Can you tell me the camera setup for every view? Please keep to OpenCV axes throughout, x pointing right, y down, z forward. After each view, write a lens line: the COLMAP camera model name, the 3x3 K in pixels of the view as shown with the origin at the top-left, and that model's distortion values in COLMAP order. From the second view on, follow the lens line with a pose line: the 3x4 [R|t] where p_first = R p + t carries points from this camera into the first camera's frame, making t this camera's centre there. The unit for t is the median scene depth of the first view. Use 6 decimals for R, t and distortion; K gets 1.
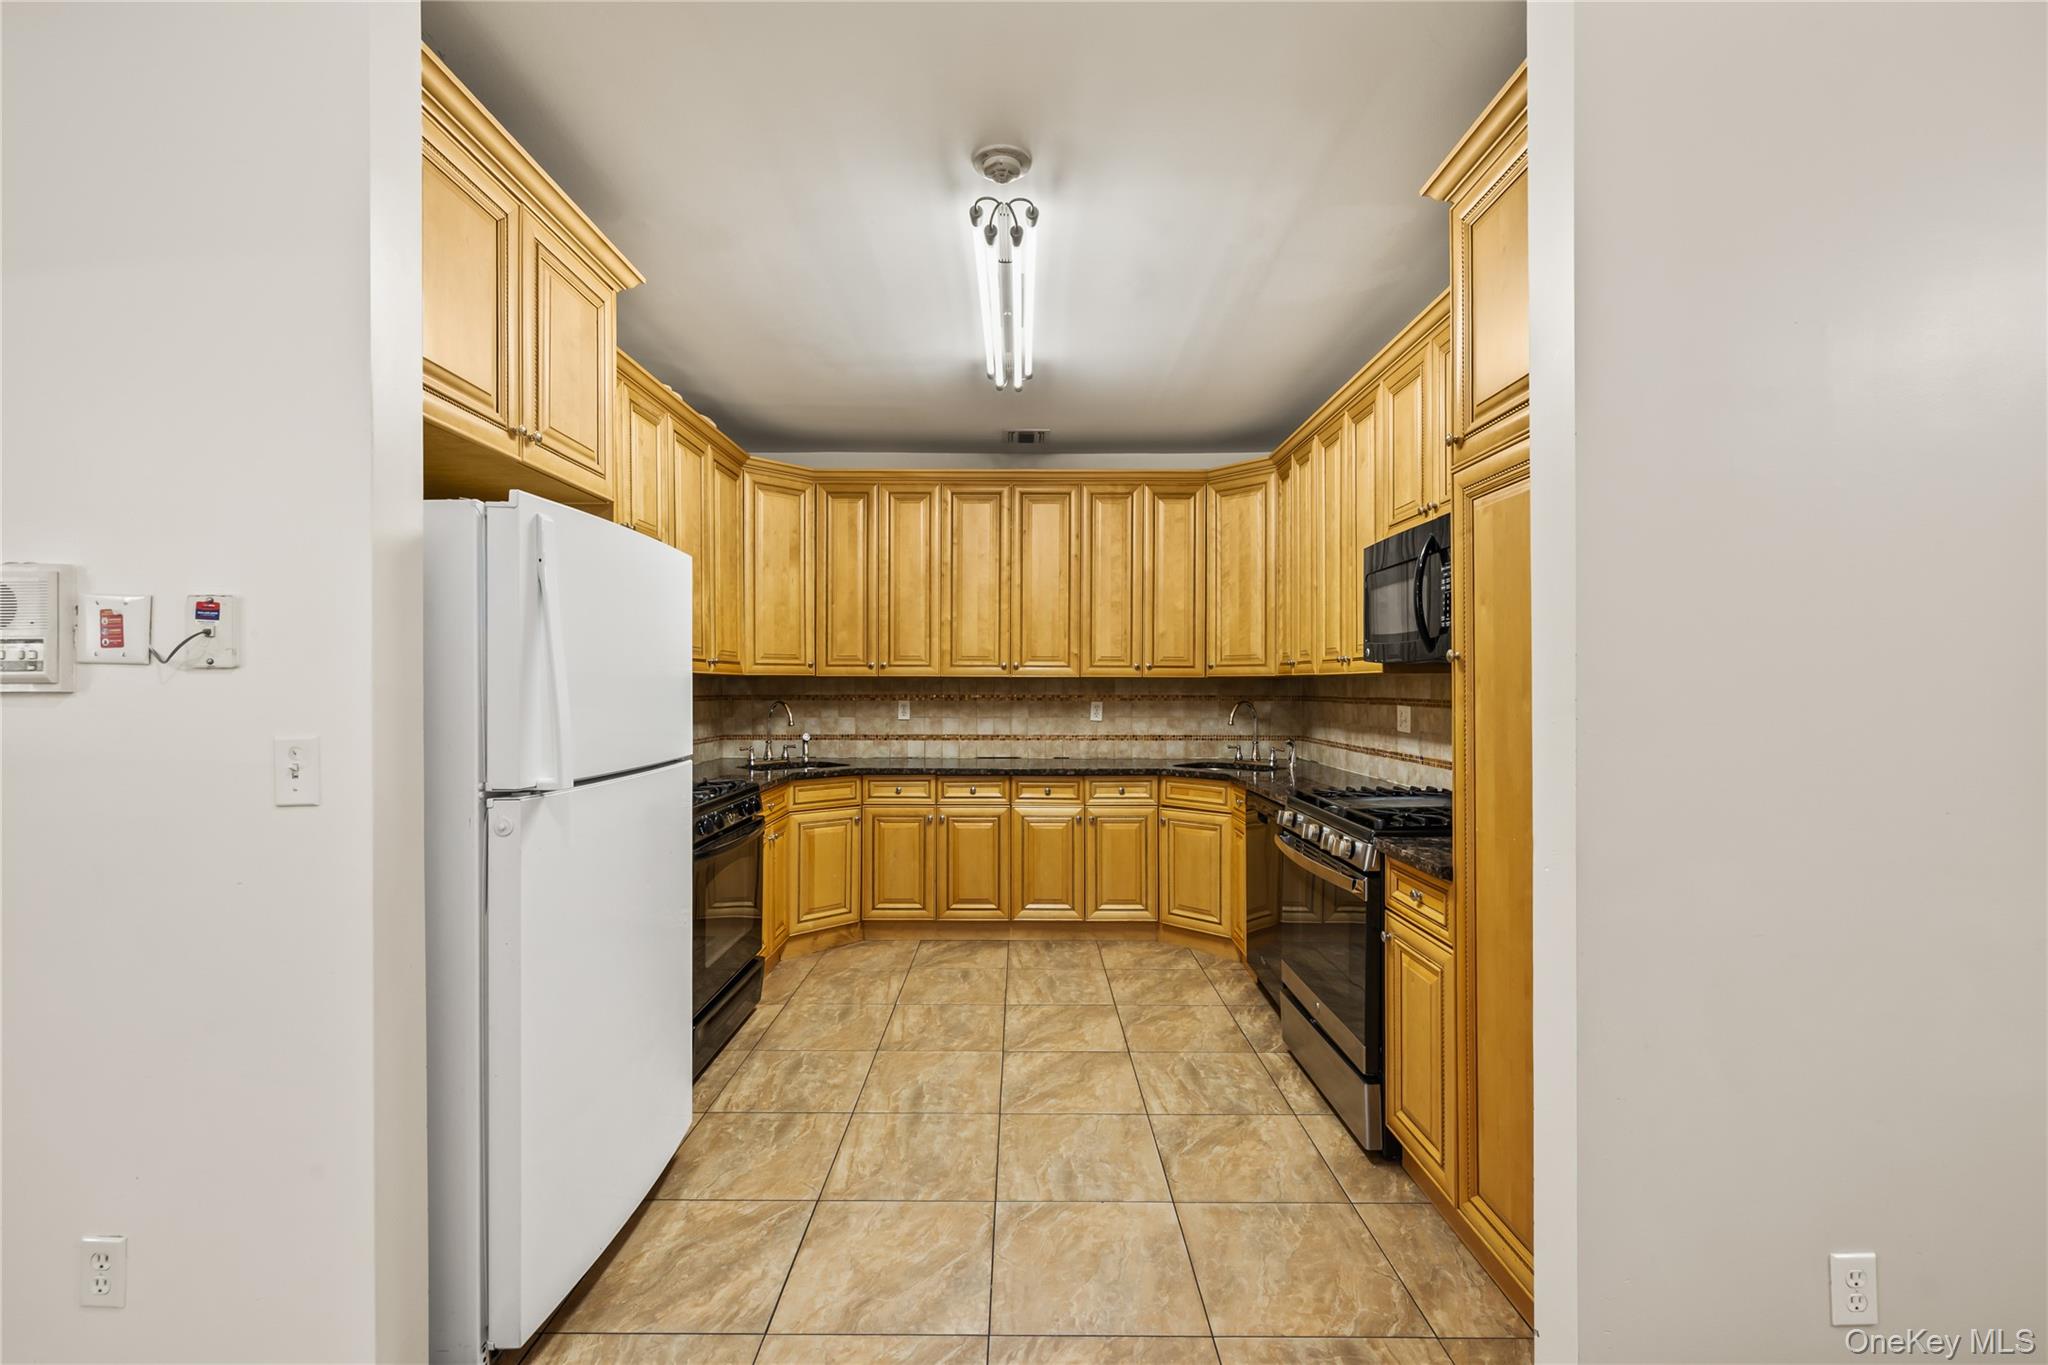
lens RADIAL K [[866.5, 0, 1023.4], [0, 866.5, 684.1], [0, 0, 1]] dist [0.000871, 0.000307]
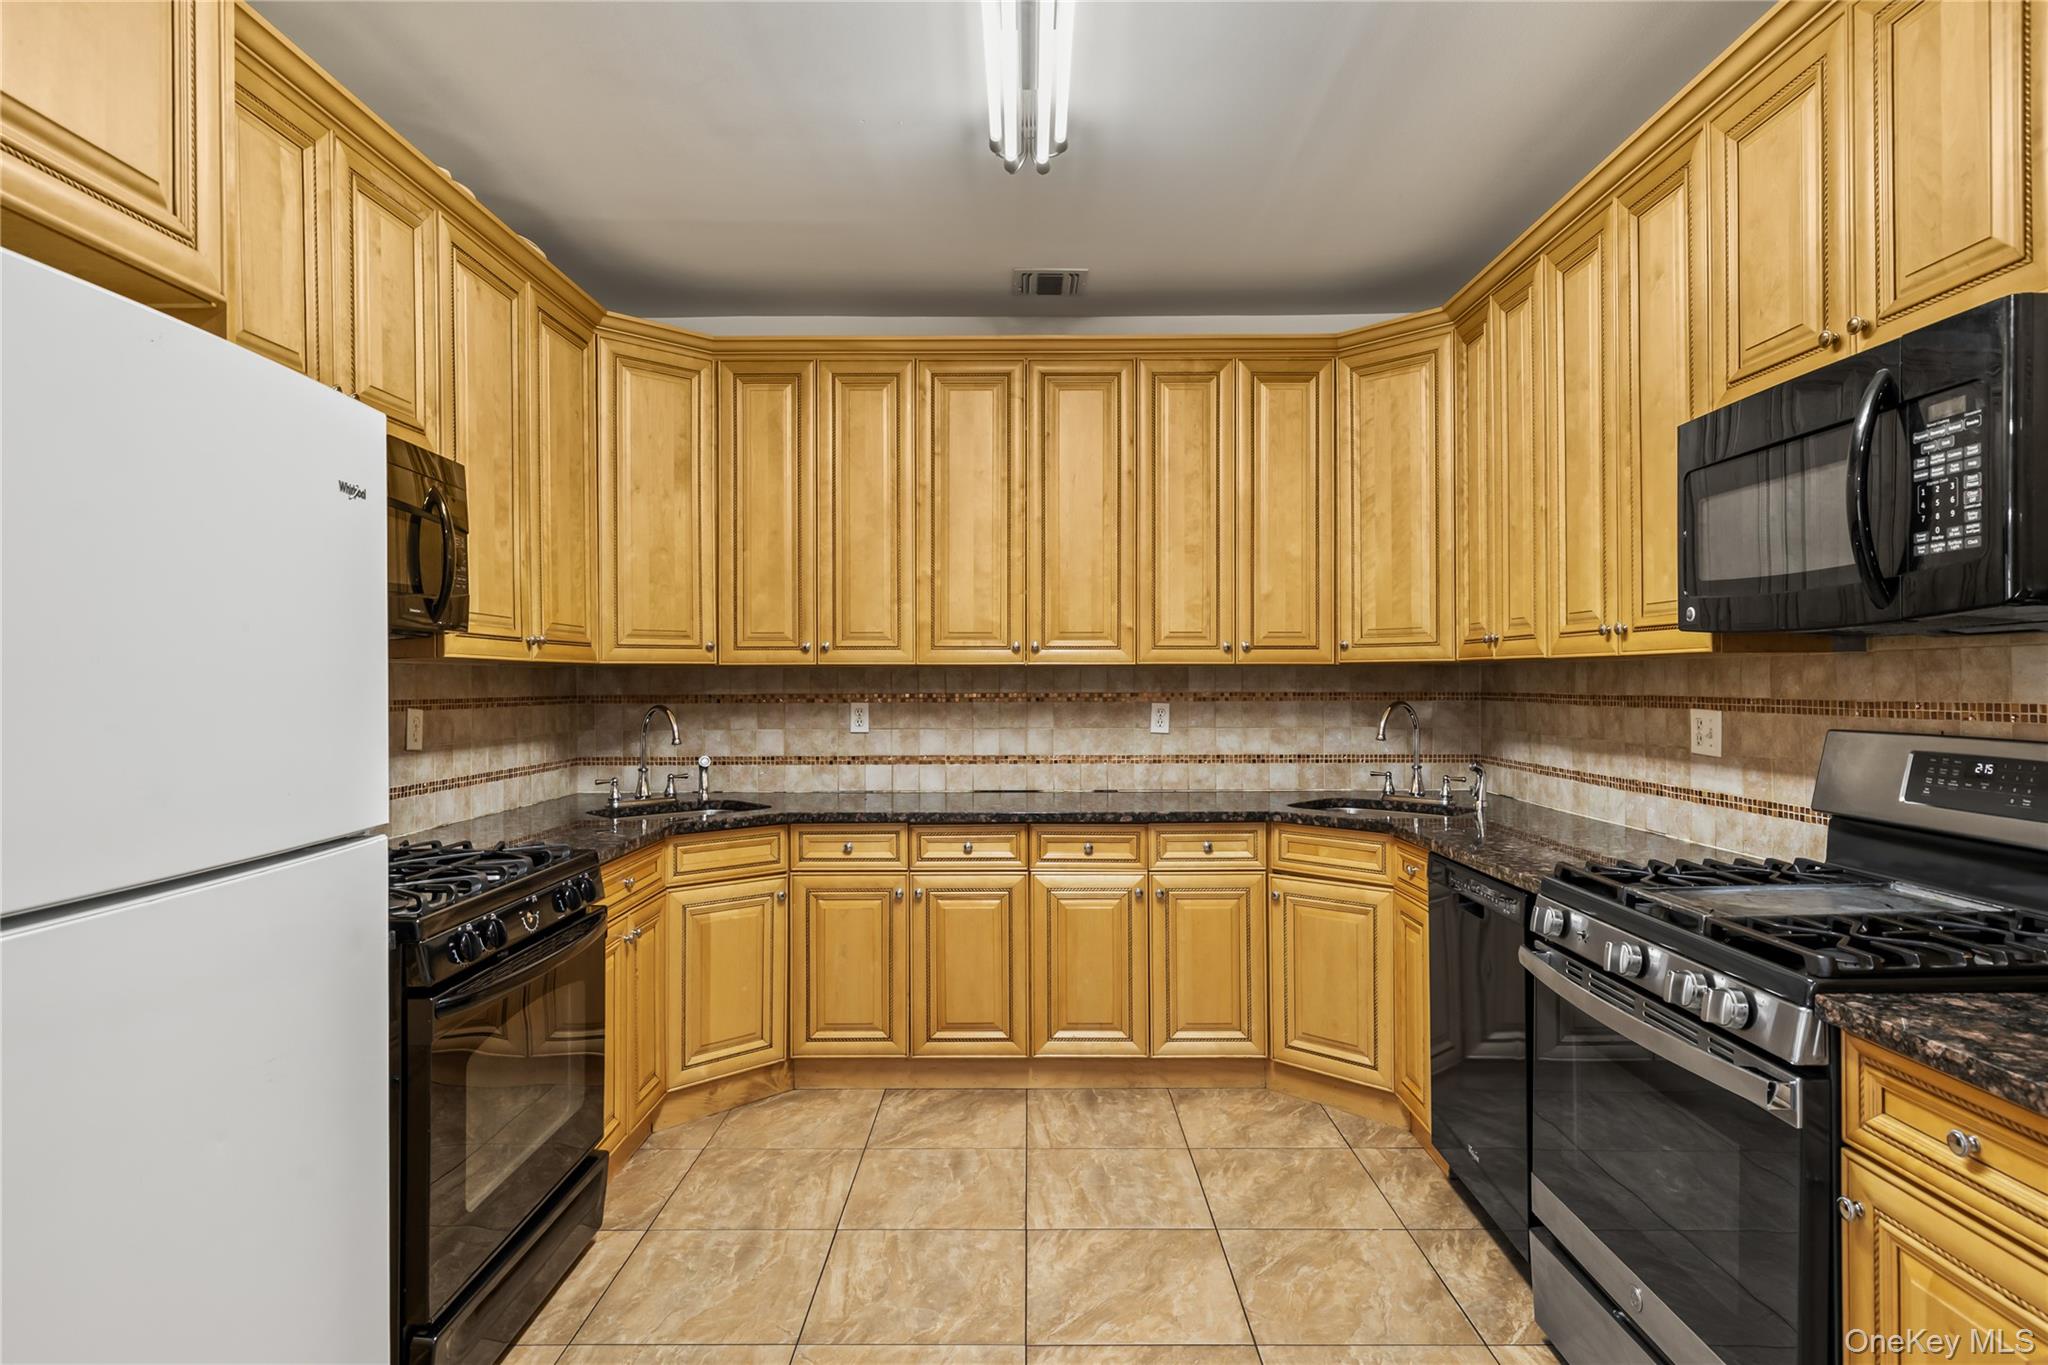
lens RADIAL K [[1096.4, 0, 1031.4], [0, 1096.4, 675.8], [0, 0, 1]] dist [-0.001193, -0.000897]
pose [[0.999987, -0.004859, 0.001253, -0.015424], [0.004861, 0.999987, -0.001281, 0.000885], [-0.001247, 0.001287, 0.999998, 0.248980]]
